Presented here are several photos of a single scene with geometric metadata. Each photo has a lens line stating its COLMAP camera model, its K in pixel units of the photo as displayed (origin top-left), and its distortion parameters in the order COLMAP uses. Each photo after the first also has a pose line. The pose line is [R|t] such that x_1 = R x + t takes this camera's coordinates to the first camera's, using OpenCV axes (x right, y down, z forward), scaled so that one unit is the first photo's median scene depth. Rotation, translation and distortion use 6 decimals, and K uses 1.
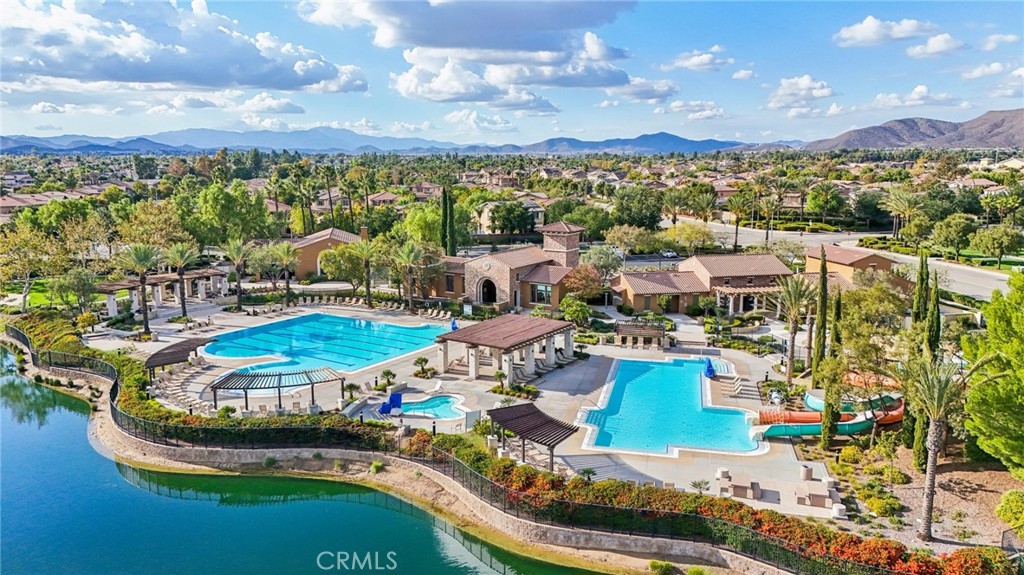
lens RADIAL K [[759.6, 0, 511.9], [0, 759.6, 292.6], [0, 0, 1]] dist [0.048484, -0.030613]
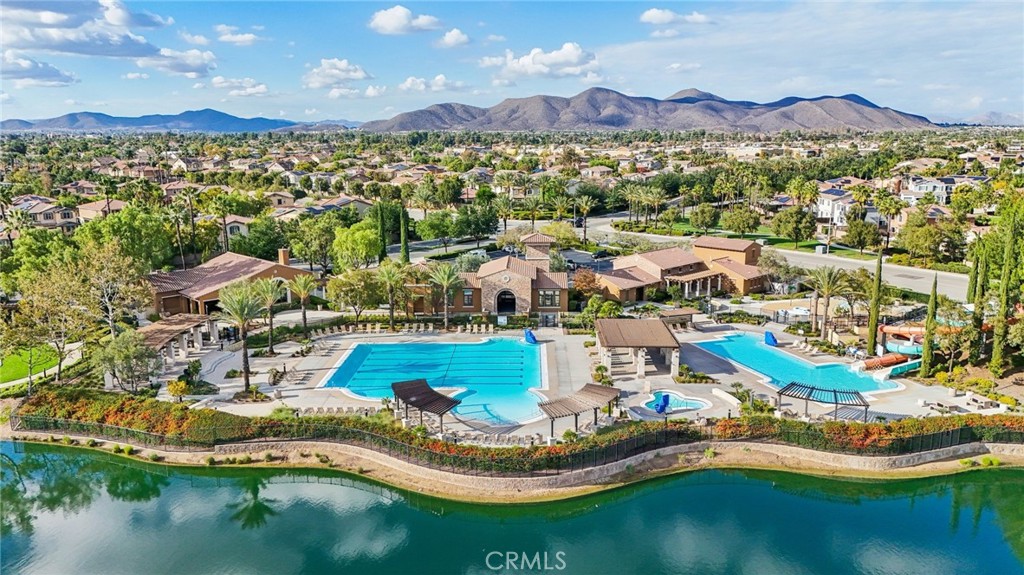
lens RADIAL K [[759.6, 0, 512.5], [0, 759.6, 278.8], [0, 0, 1]] dist [0.048484, -0.030613]
pose [[0.843494, -0.101873, 0.527390, -0.575051], [0.096642, 0.994610, 0.037557, -0.072012], [-0.528373, 0.019289, 0.848793, 0.048278]]
